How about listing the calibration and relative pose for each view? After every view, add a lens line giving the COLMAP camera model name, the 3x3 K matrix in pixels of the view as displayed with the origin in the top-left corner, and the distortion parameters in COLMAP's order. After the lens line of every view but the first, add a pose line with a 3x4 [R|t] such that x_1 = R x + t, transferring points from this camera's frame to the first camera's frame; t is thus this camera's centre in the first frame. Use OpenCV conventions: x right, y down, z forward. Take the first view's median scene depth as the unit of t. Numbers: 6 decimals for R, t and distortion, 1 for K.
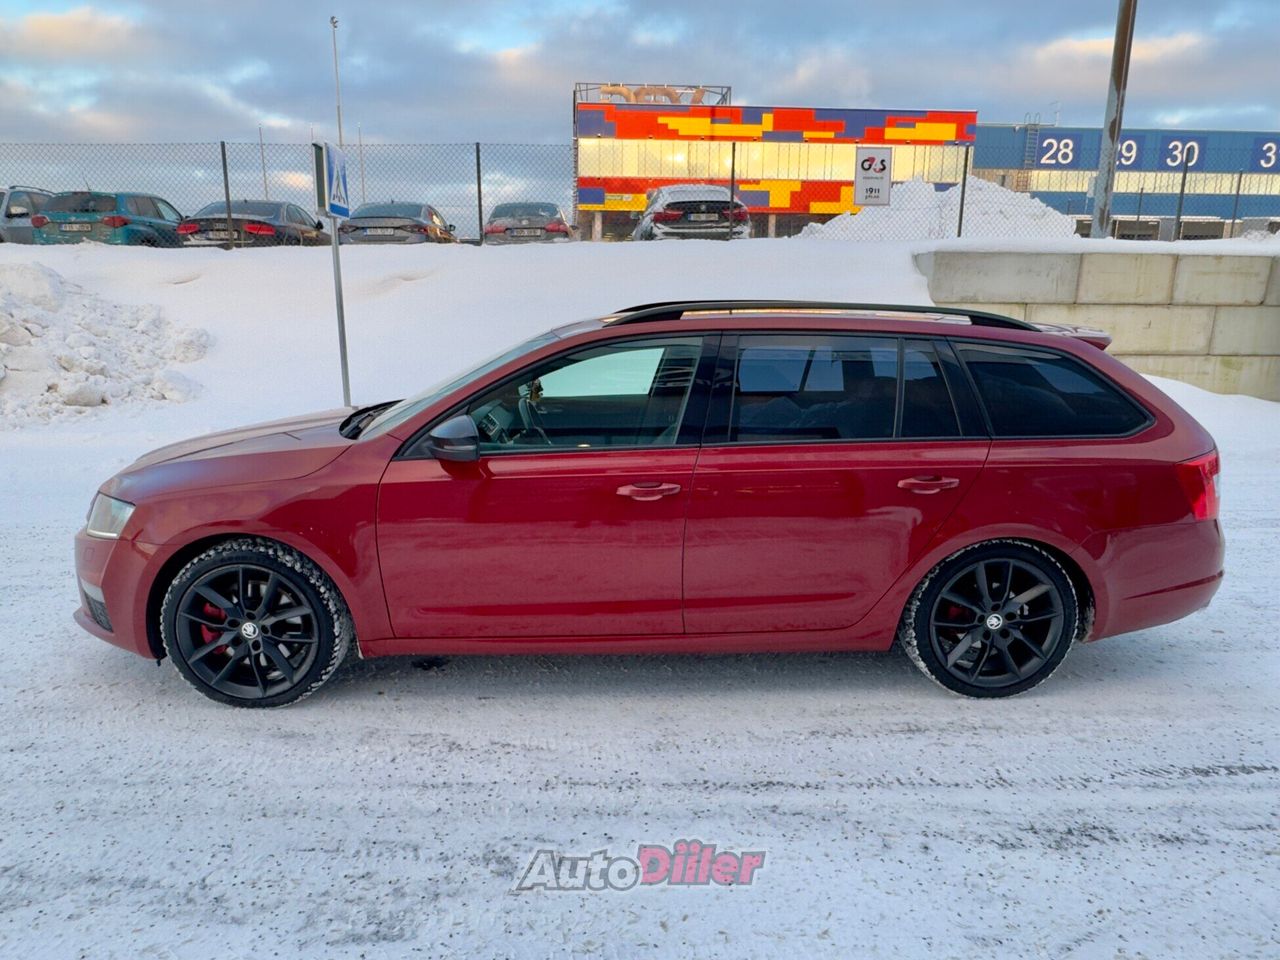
lens RADIAL K [[856.6, 0, 640.0], [0, 856.6, 480.0], [0, 0, 1]] dist [-0.020973, 0.024431]
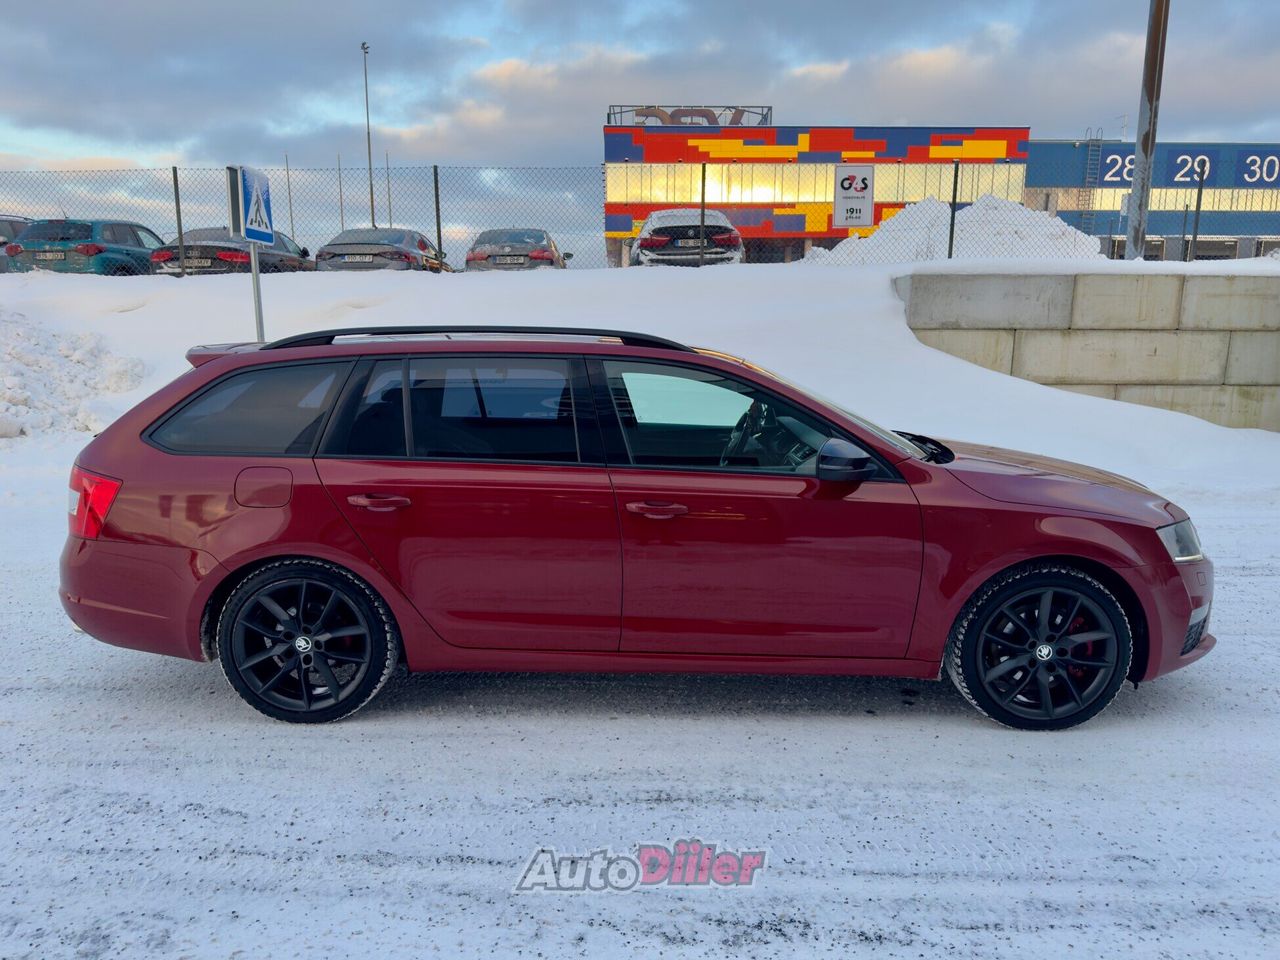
lens RADIAL K [[897.0, 0, 637.7], [0, 897.0, 483.5], [0, 0, 1]] dist [0.034573, -0.037919]
pose [[0.998655, 0.005182, -0.051590, 0.088785], [-0.007143, 0.999256, -0.037893, -0.000702], [0.051355, 0.038210, 0.997949, 0.011393]]
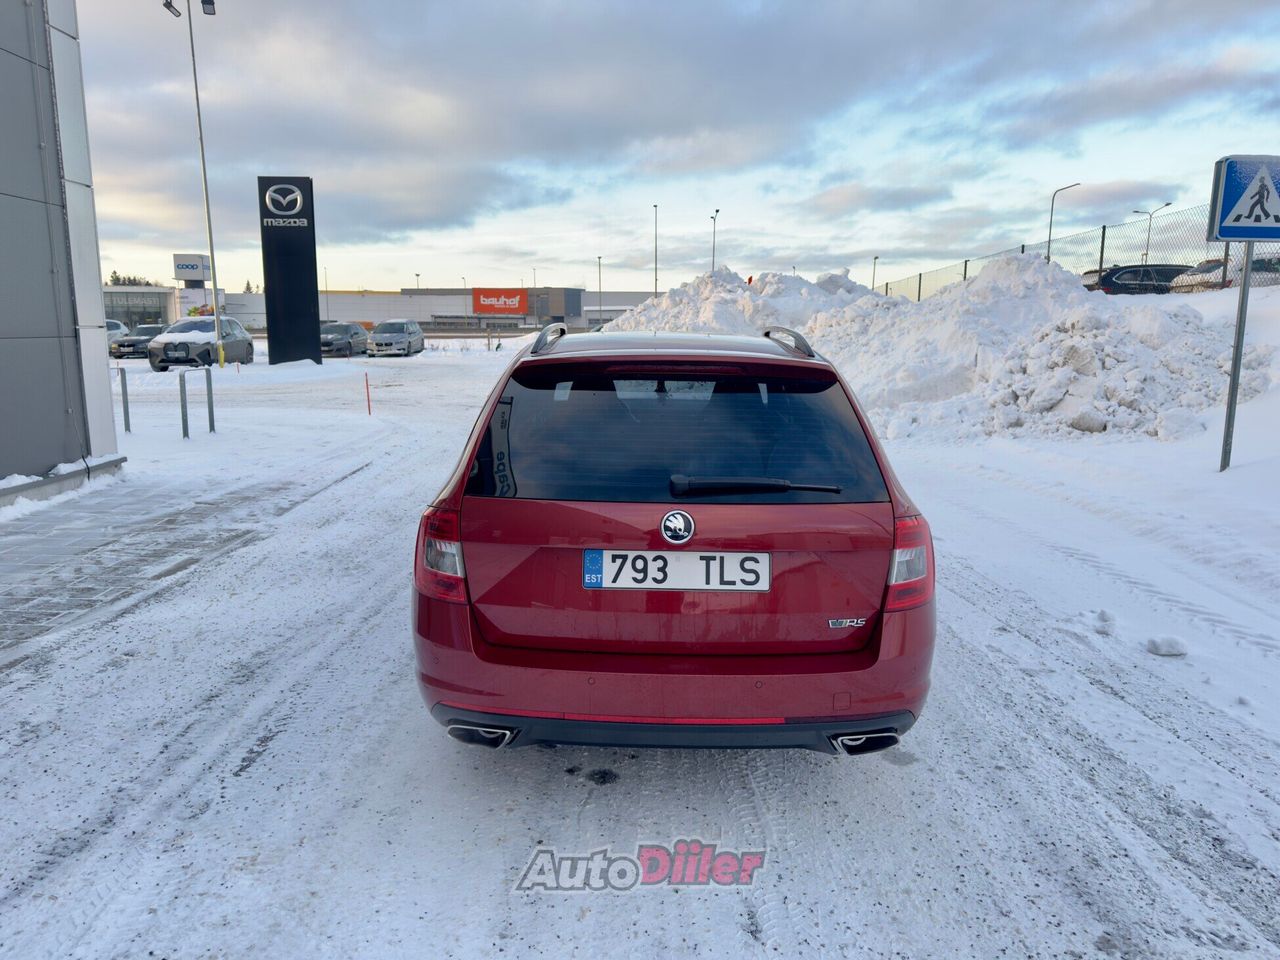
lens RADIAL K [[896.8, 0, 640.0], [0, 896.8, 480.0], [0, 0, 1]] dist [0.050961, -0.053328]
pose [[-0.047986, 0.159056, -0.986103, 0.409143], [-0.224738, 0.960207, 0.165815, -0.065921], [0.973237, 0.229572, -0.010330, 0.332397]]
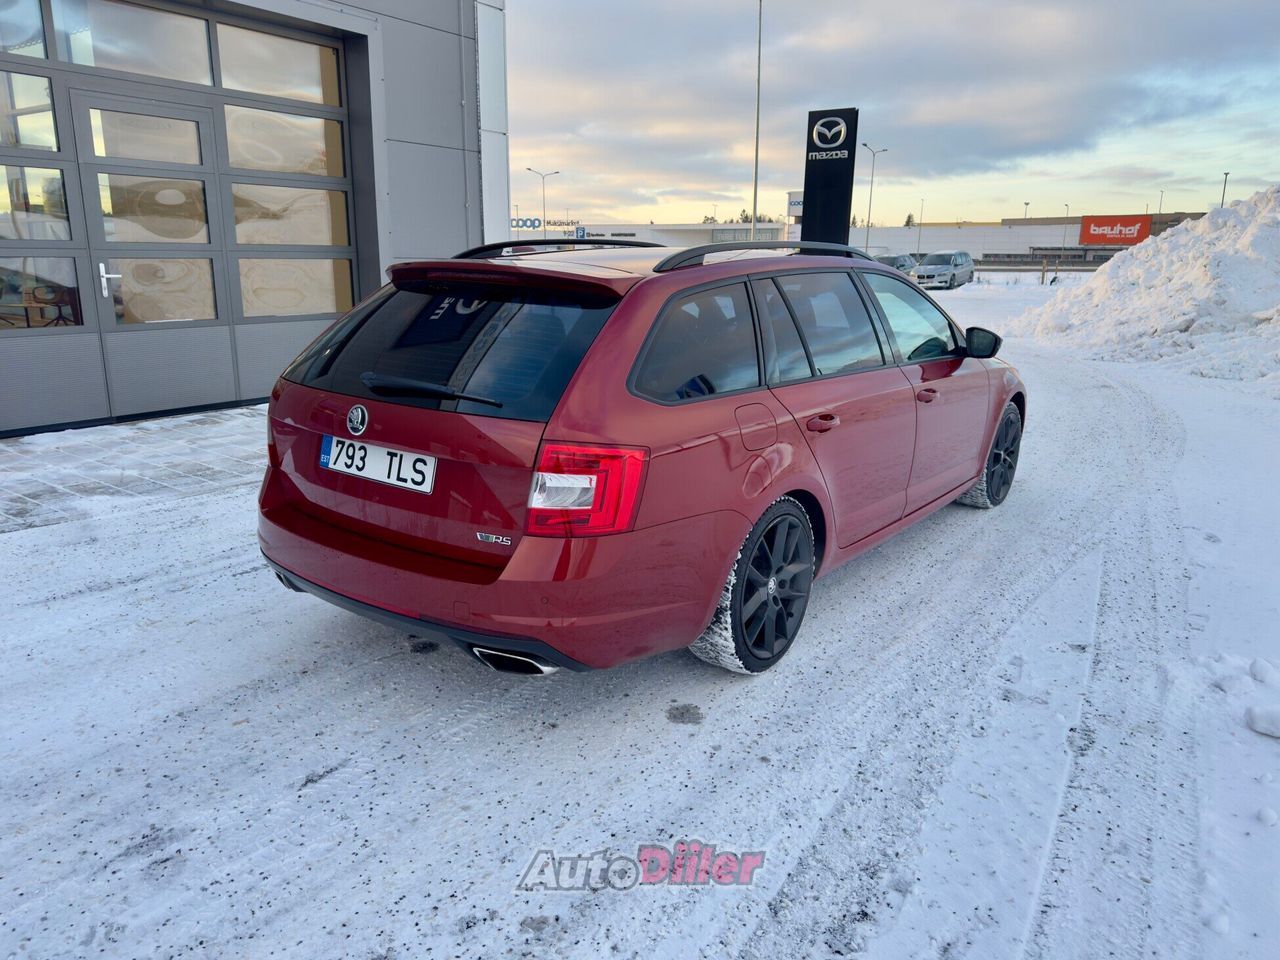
lens RADIAL K [[897.0, 0, 637.7], [0, 897.0, 483.5], [0, 0, 1]] dist [0.034573, -0.037919]
pose [[-0.630589, 0.175873, -0.755927, 0.333879], [-0.186730, 0.910996, 0.367720, -0.105288], [0.753319, 0.373034, -0.541624, 0.525464]]
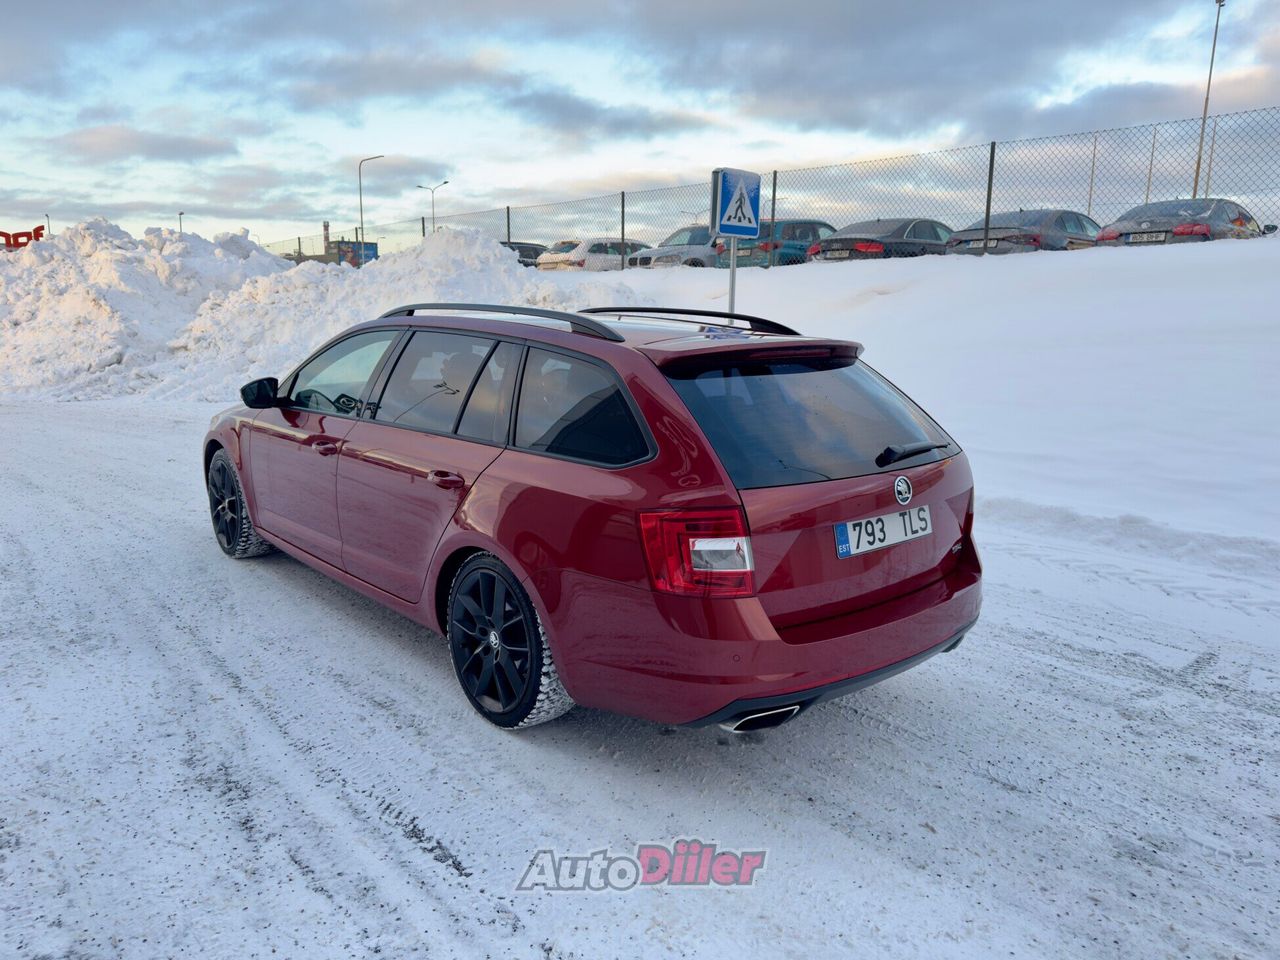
lens RADIAL K [[895.5, 0, 634.4], [0, 895.5, 491.6], [0, 0, 1]] dist [0.046222, -0.053456]
pose [[0.631038, 0.164979, -0.758006, 0.342287], [-0.180361, 0.981550, 0.063483, -0.024328], [0.754494, 0.096655, 0.649151, 0.126340]]
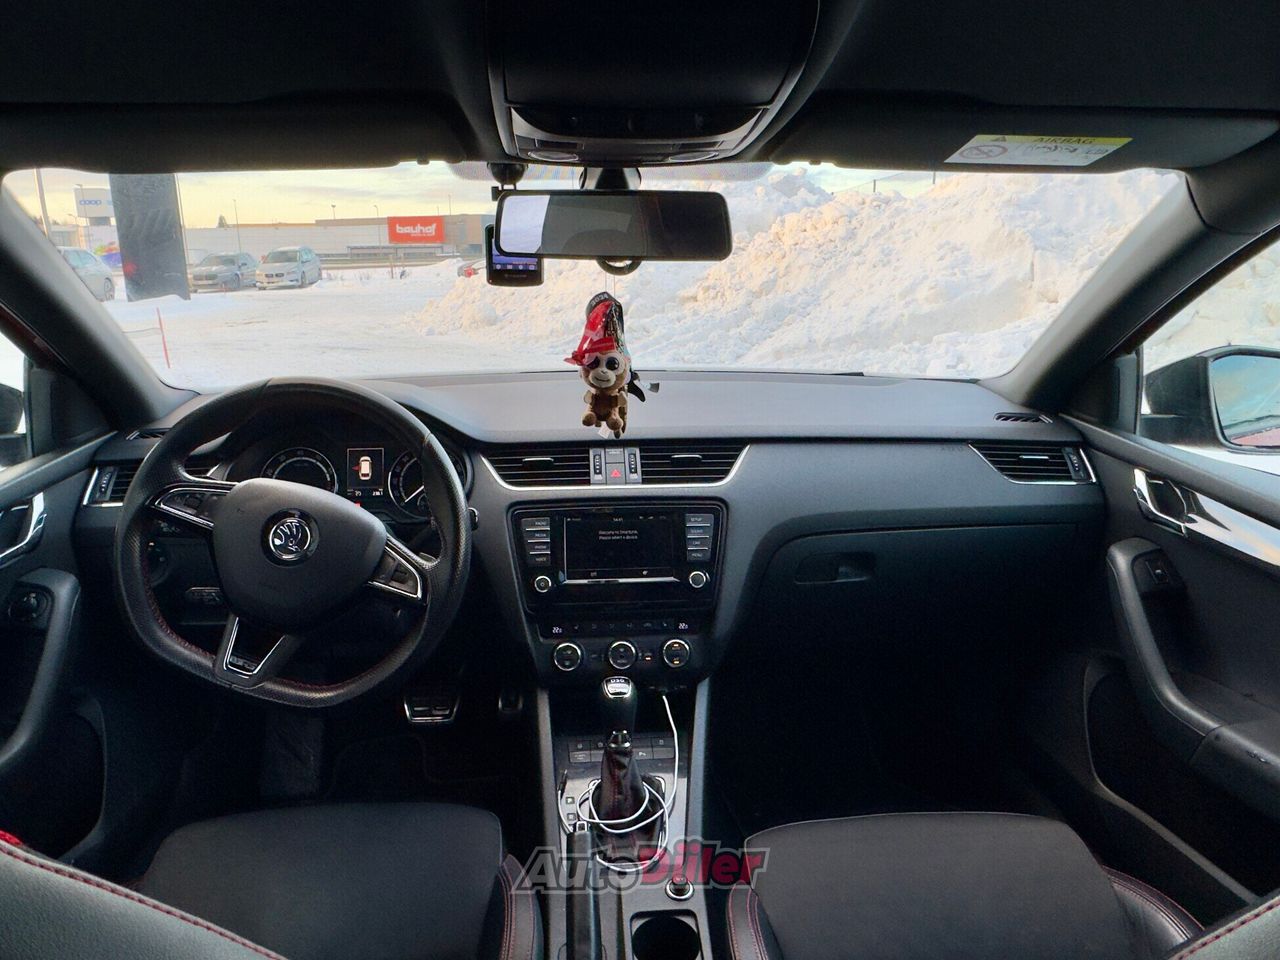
lens RADIAL K [[853.1, 0, 633.6], [0, 853.1, 519.6], [0, 0, 1]] dist [-0.039231, 0.001905]
pose [[0.034203, 0.289720, -0.956500, 0.042291], [-0.208462, 0.938077, 0.276685, -0.045375], [0.977432, 0.189931, 0.092481, 0.325318]]
